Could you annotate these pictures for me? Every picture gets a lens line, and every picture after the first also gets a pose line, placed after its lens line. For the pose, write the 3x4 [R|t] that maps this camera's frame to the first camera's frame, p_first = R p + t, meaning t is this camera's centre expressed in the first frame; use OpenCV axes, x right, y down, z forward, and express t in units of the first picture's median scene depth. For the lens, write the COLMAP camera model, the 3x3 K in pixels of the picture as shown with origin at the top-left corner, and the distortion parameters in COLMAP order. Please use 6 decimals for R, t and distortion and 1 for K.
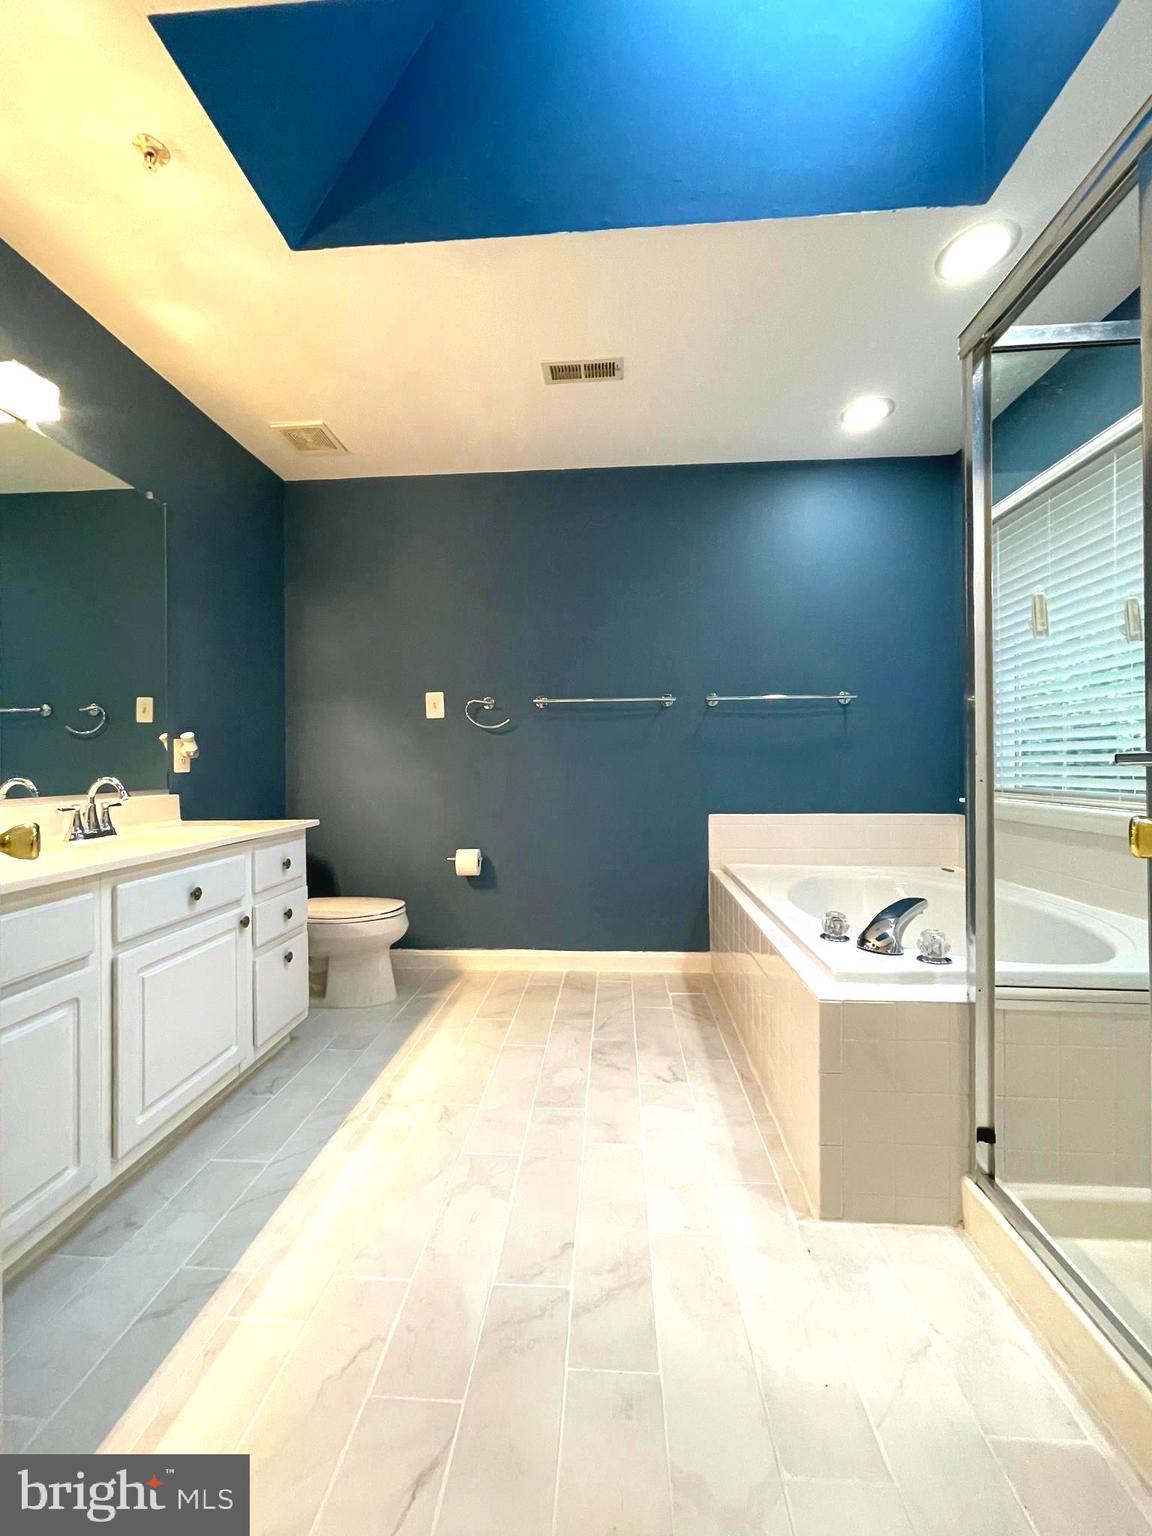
lens RADIAL K [[625.1, 0, 572.0], [0, 625.1, 763.6], [0, 0, 1]] dist [-0.001355, 0.000289]
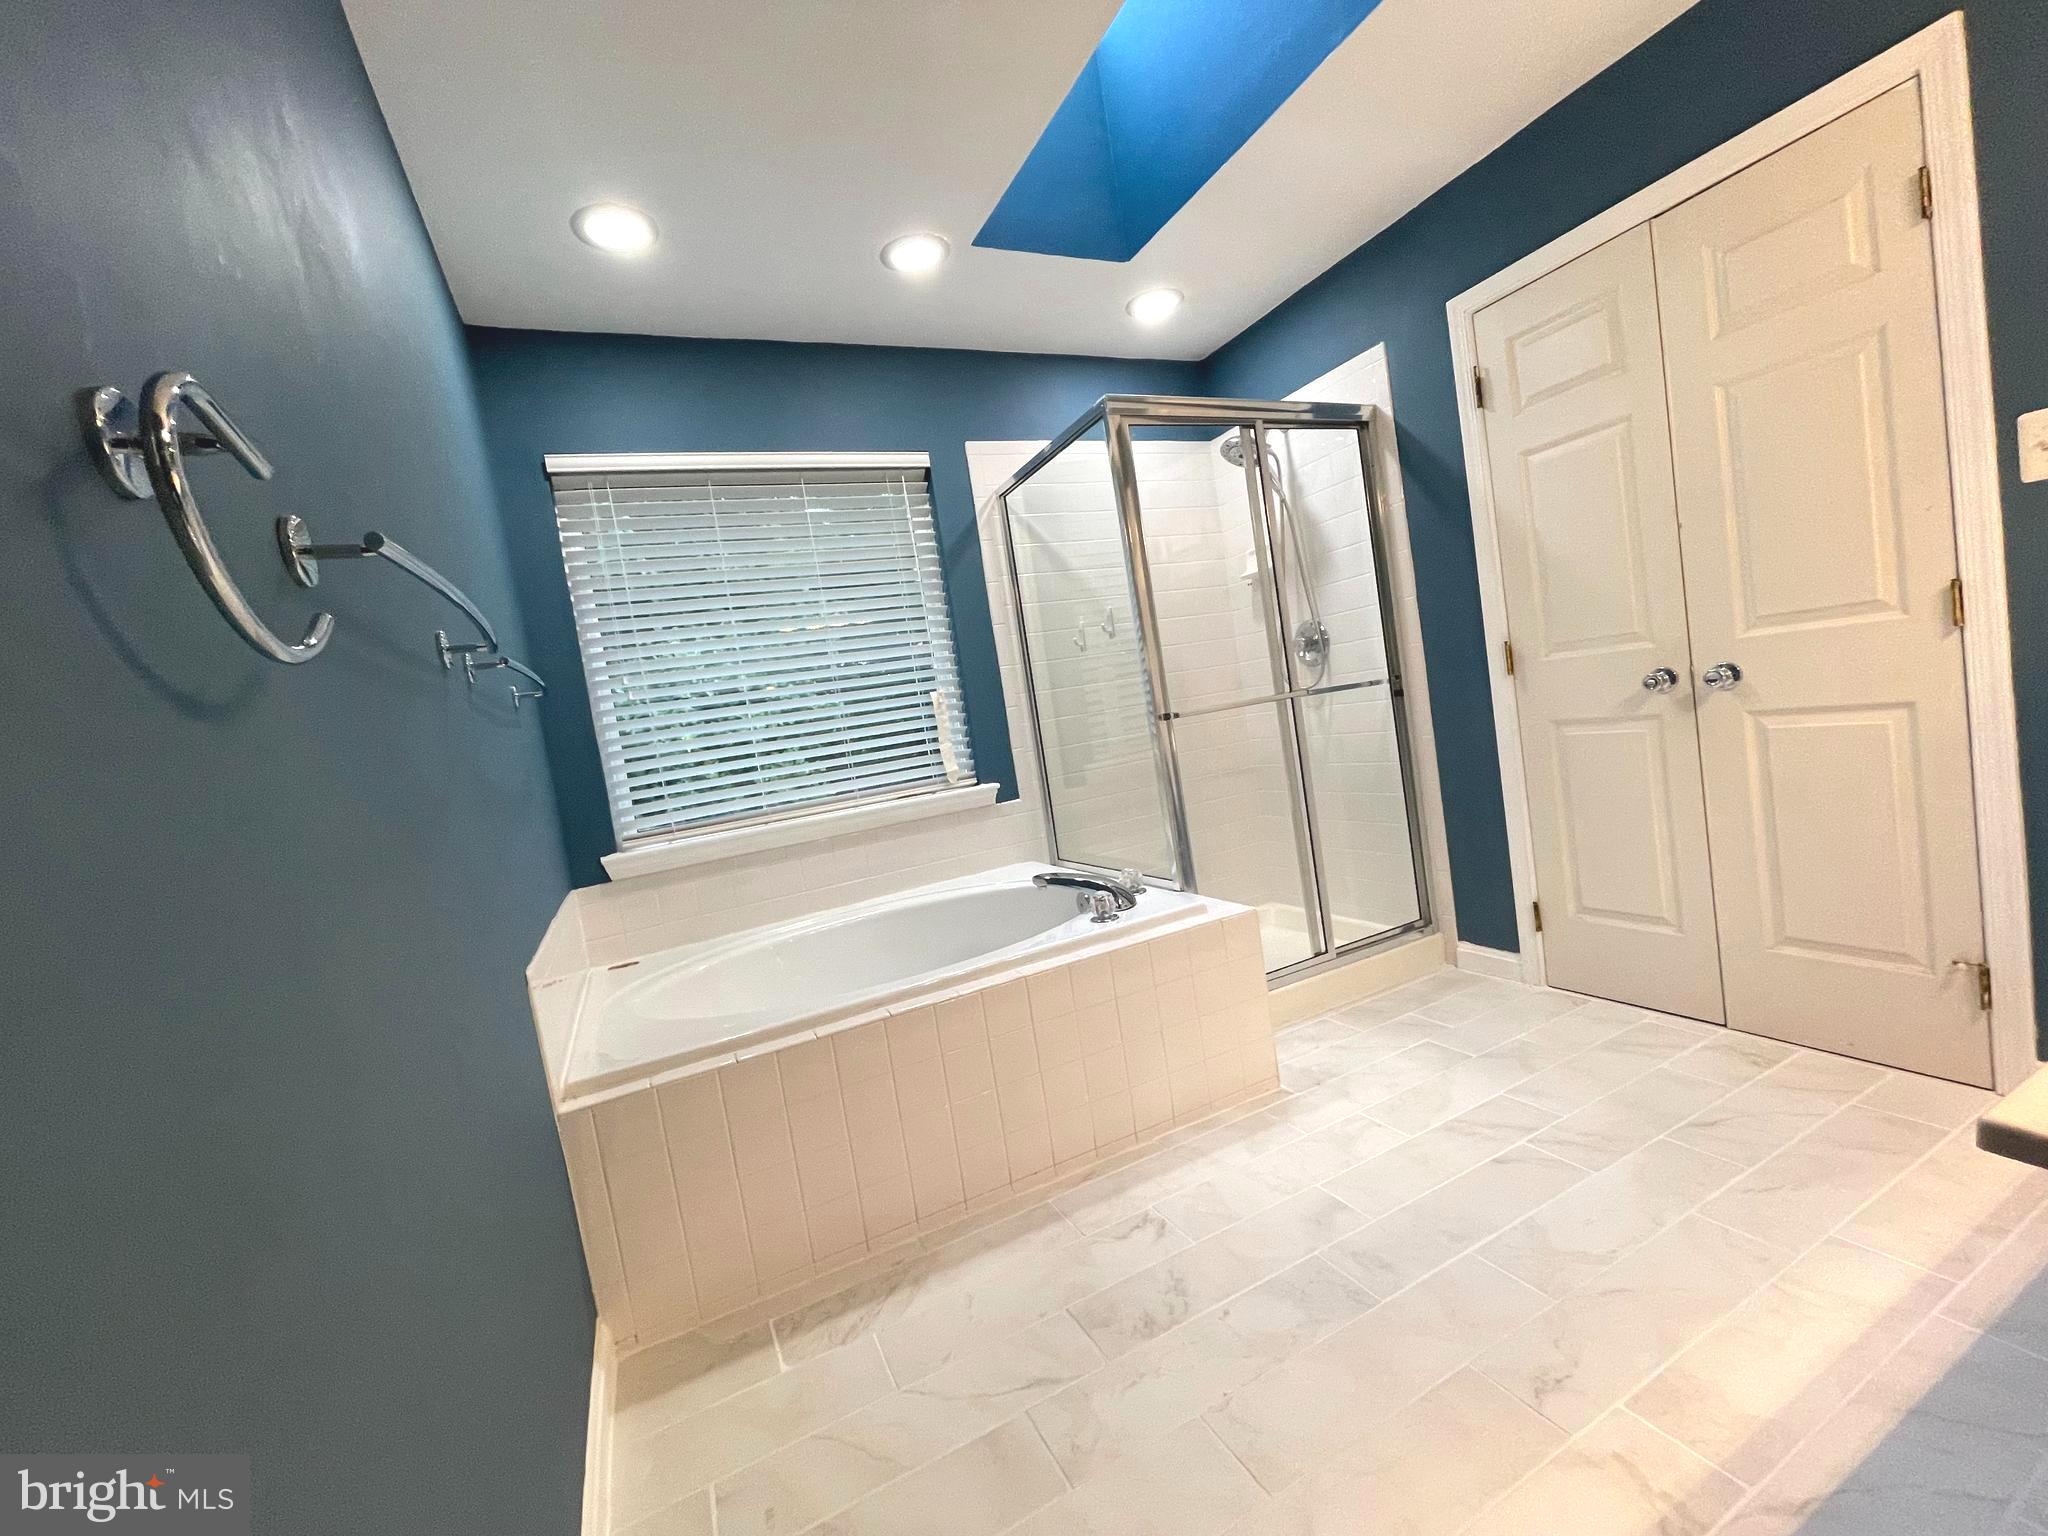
lens RADIAL K [[833.5, 0, 1020.4], [0, 833.5, 774.5], [0, 0, 1]] dist [-0.001355, 0.000289]
pose [[-0.480838, 0.016546, 0.876654, -0.543654], [0.153674, 0.985936, 0.065680, -0.032596], [-0.863238, 0.166300, -0.476618, 1.465366]]
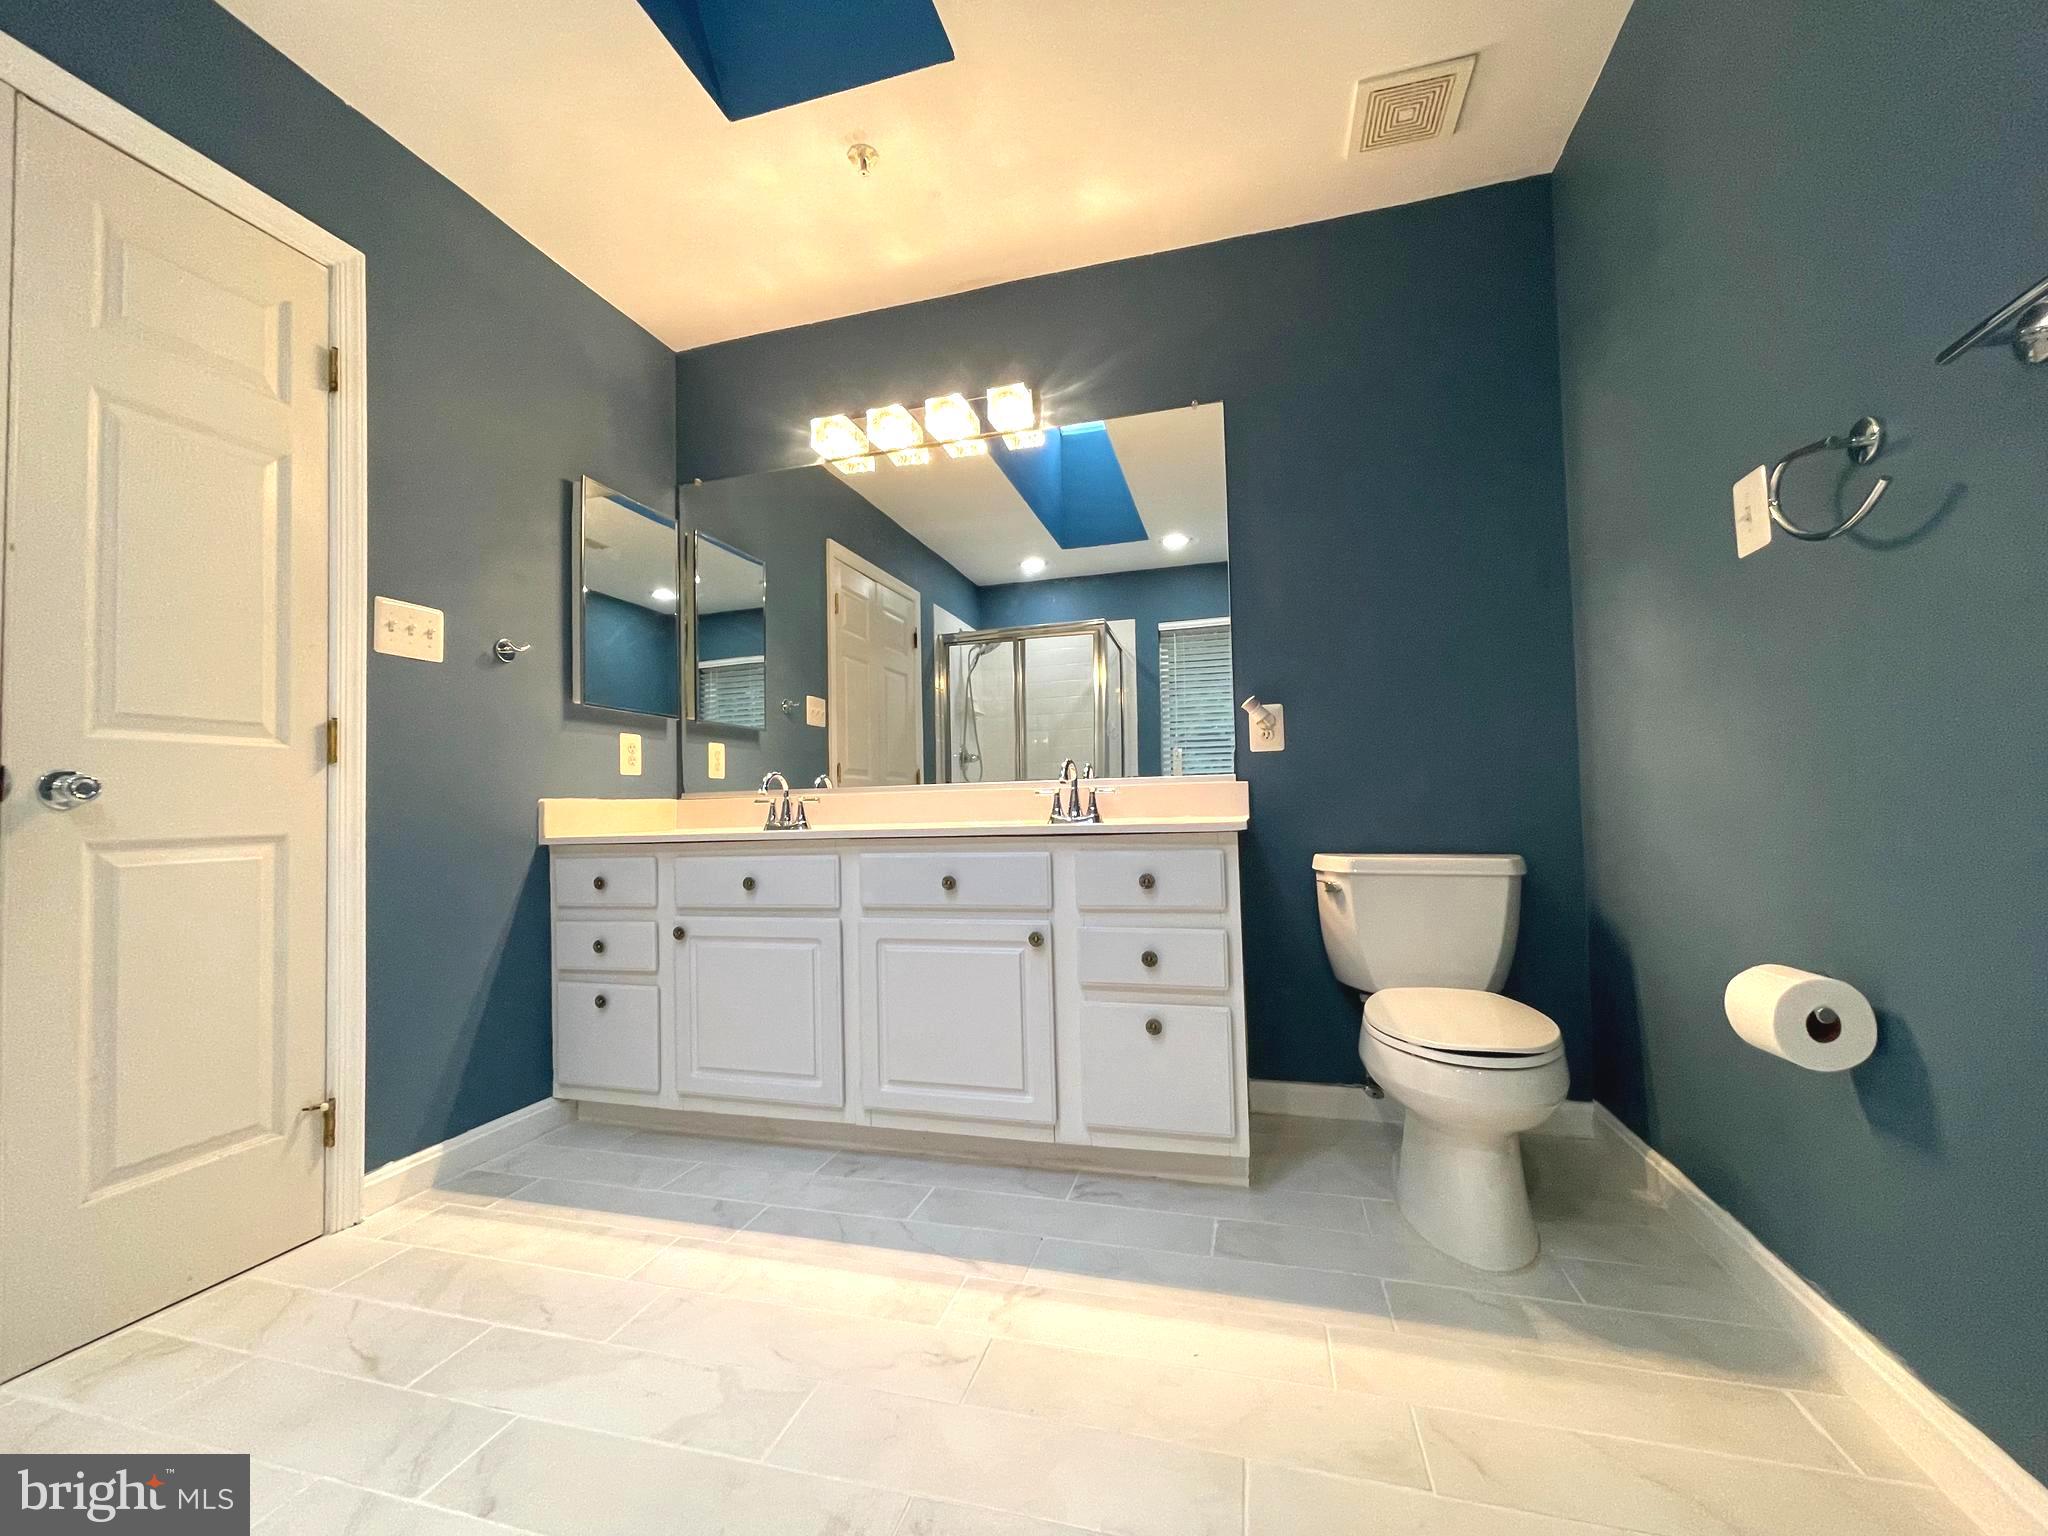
lens RADIAL K [[833.5, 0, 1020.4], [0, 833.5, 774.5], [0, 0, 1]] dist [-0.001355, 0.000289]
pose [[-0.208582, -0.024776, -0.977691, 0.450179], [0.022701, 0.999287, -0.030166, 0.076391], [0.977741, -0.028486, -0.207871, 1.115569]]
